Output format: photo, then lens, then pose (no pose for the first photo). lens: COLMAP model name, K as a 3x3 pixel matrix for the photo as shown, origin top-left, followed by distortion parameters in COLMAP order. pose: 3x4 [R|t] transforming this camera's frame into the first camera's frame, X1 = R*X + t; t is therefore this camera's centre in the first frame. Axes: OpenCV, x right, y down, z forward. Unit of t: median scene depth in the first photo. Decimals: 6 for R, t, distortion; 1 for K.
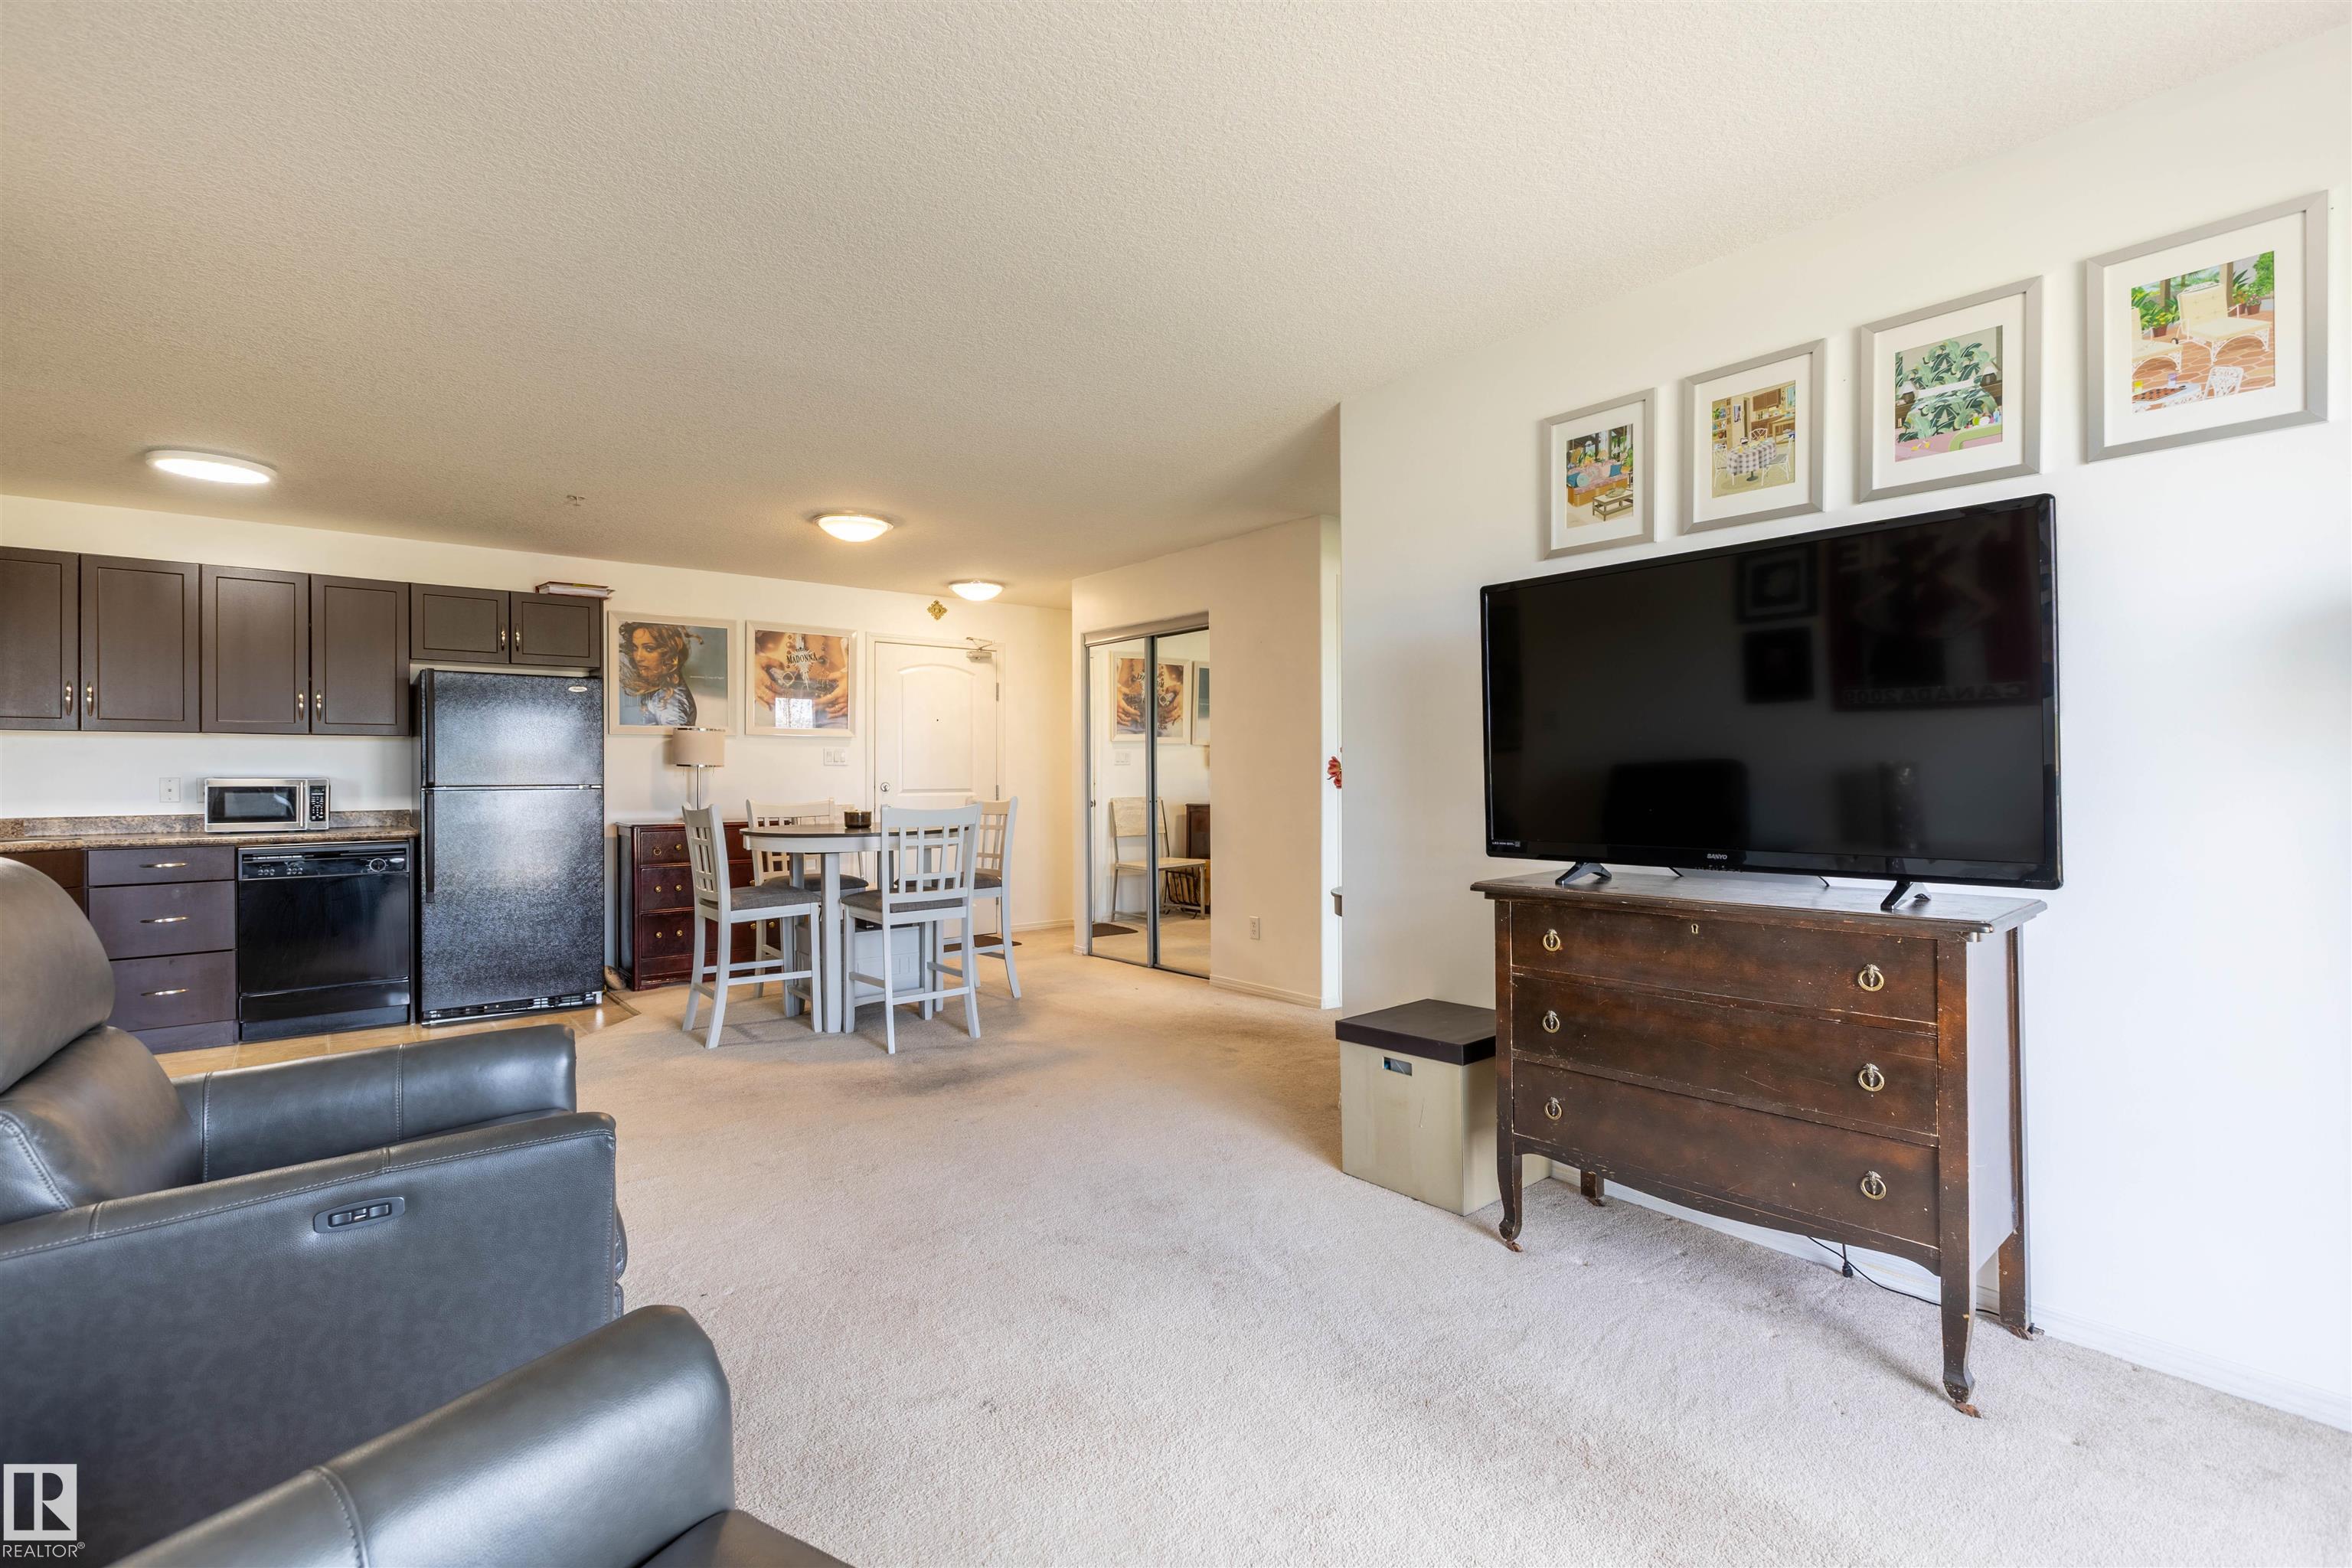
lens RADIAL K [[1056.2, 0, 1175.5], [0, 1056.2, 772.6], [0, 0, 1]] dist [0.002662, -0.000521]
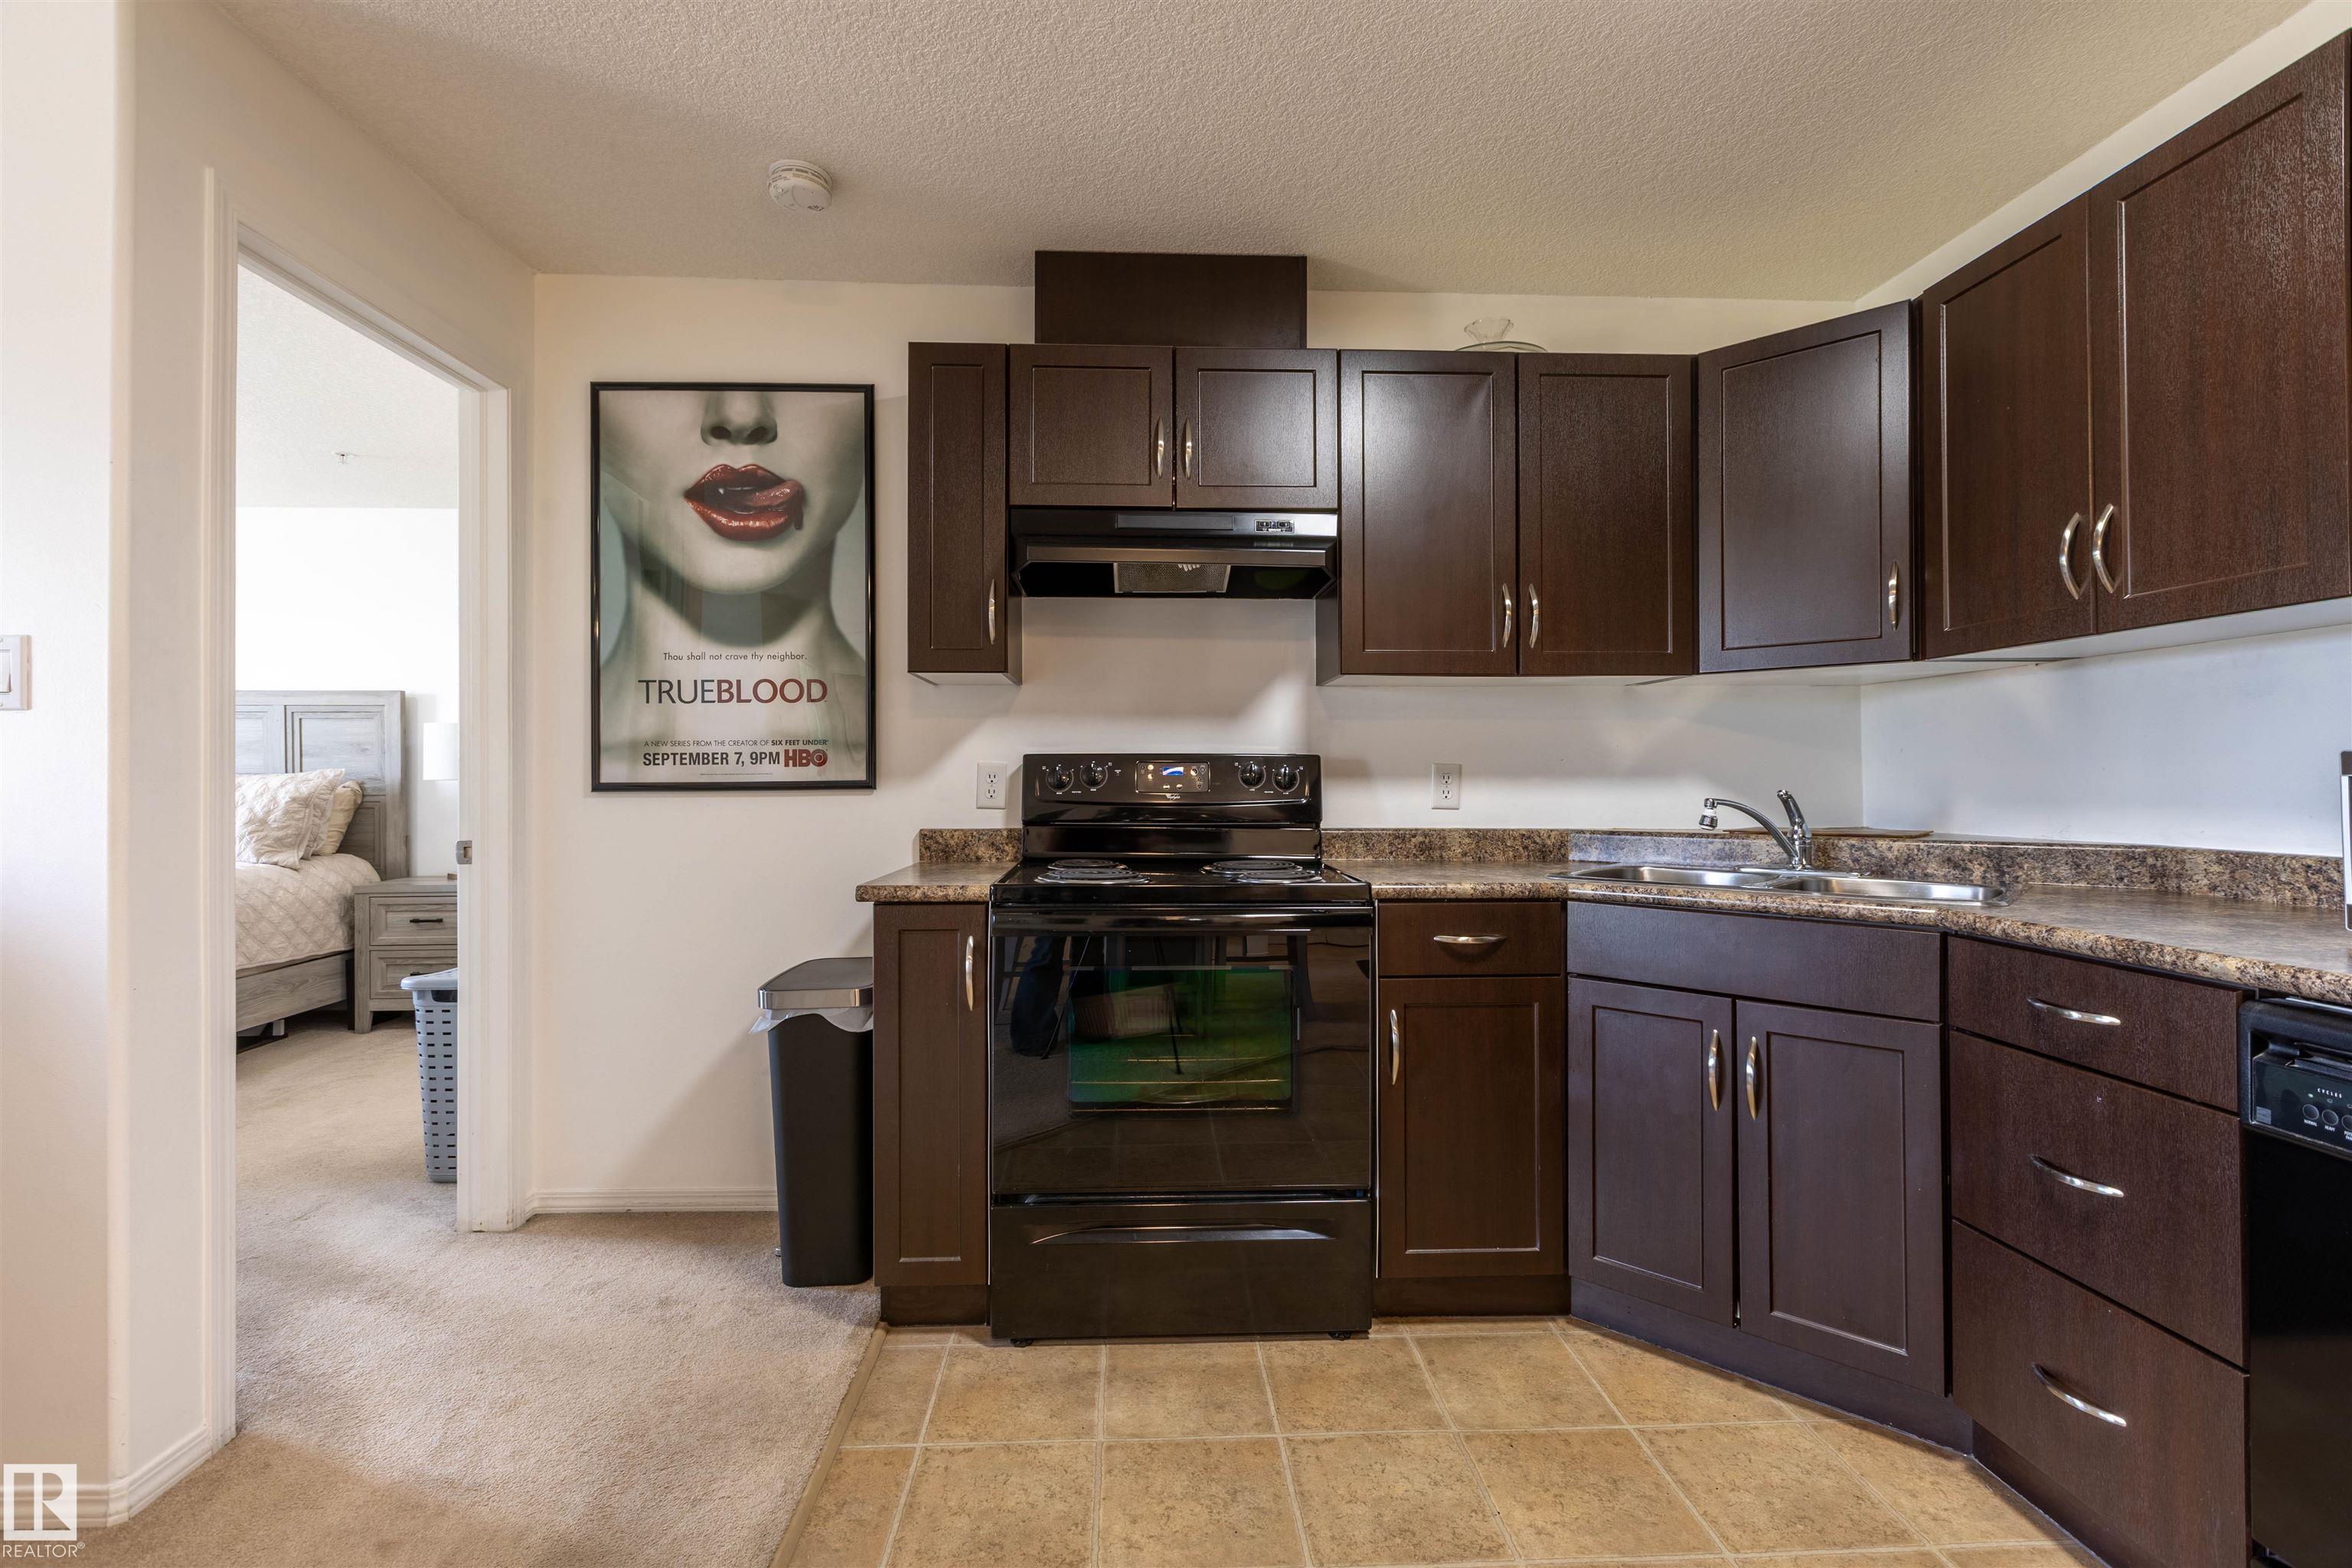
lens RADIAL K [[1056.2, 0, 1175.5], [0, 1056.2, 772.6], [0, 0, 1]] dist [0.002662, -0.000521]
pose [[-0.600528, 0.002331, -0.799600, -0.452286], [0.006290, 0.999979, -0.001809, 0.010018], [0.799579, -0.006115, -0.600530, 0.847905]]
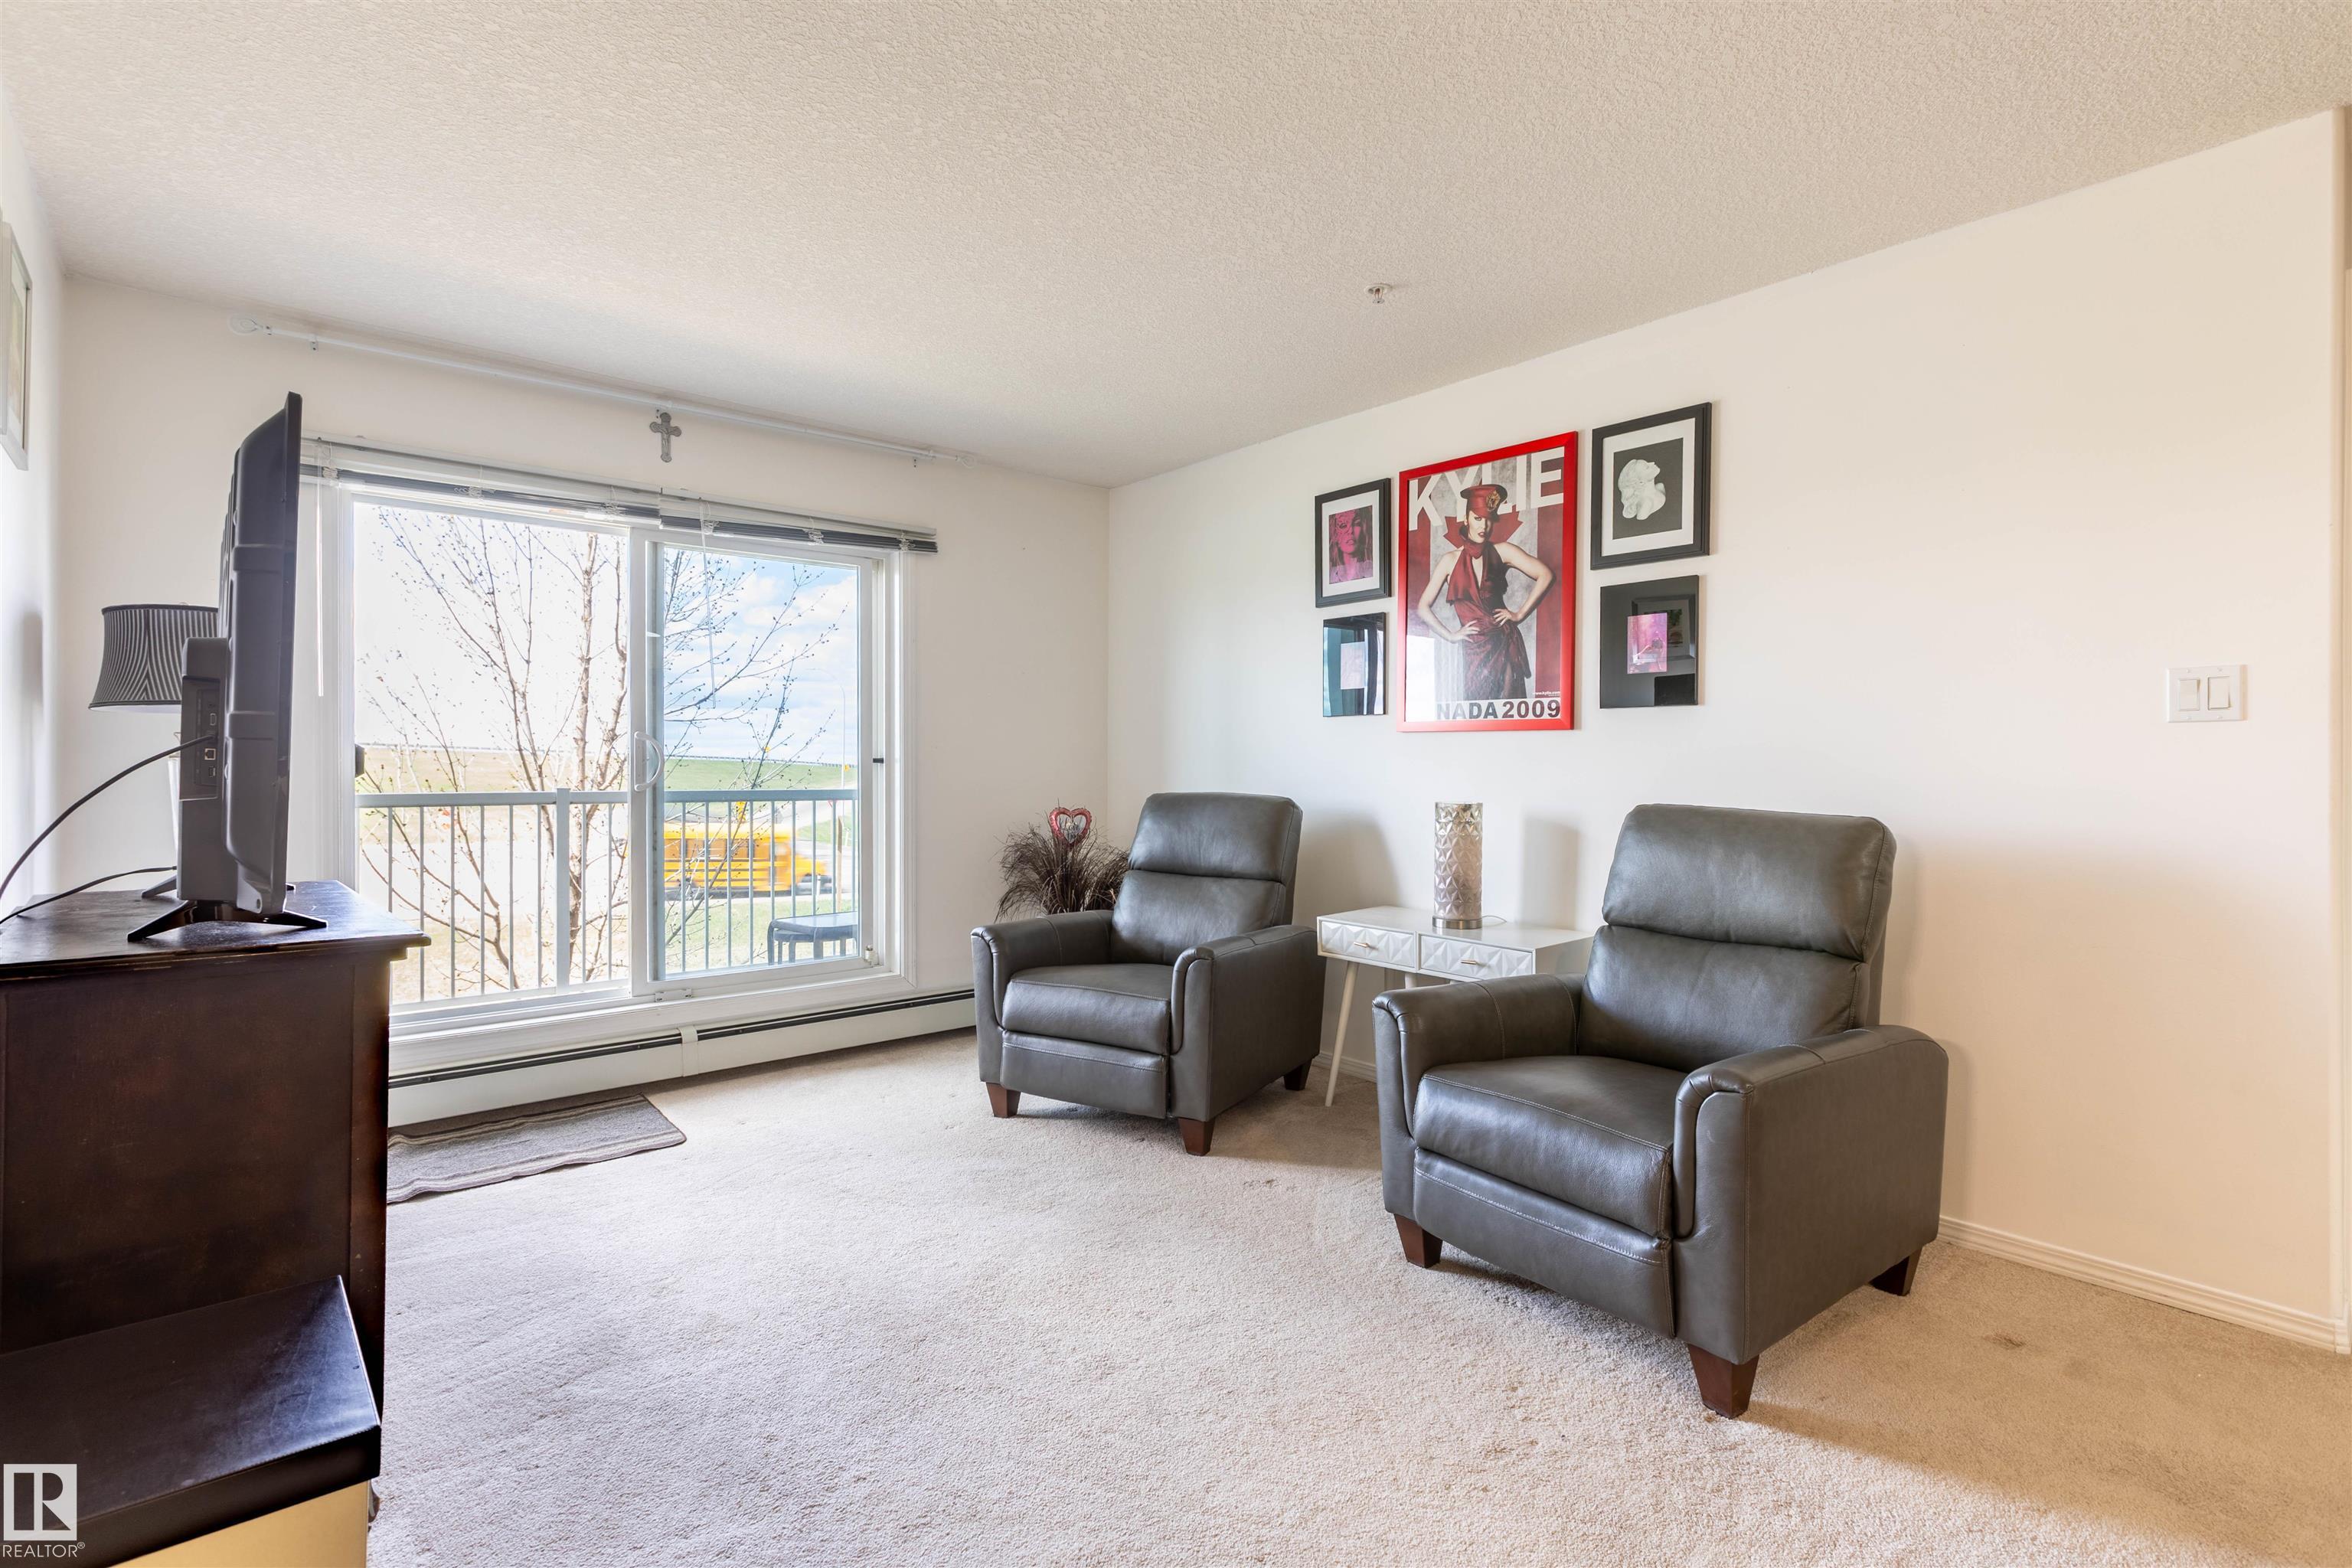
lens RADIAL K [[1103.2, 0, 1176.7], [0, 1103.2, 771.1], [0, 0, 1]] dist [-0.003067, -0.000295]
pose [[-0.999457, 0.004284, -0.032660, -0.065432], [0.004306, 0.999991, -0.000613, 0.006914], [0.032657, -0.000753, -0.999466, 0.814191]]
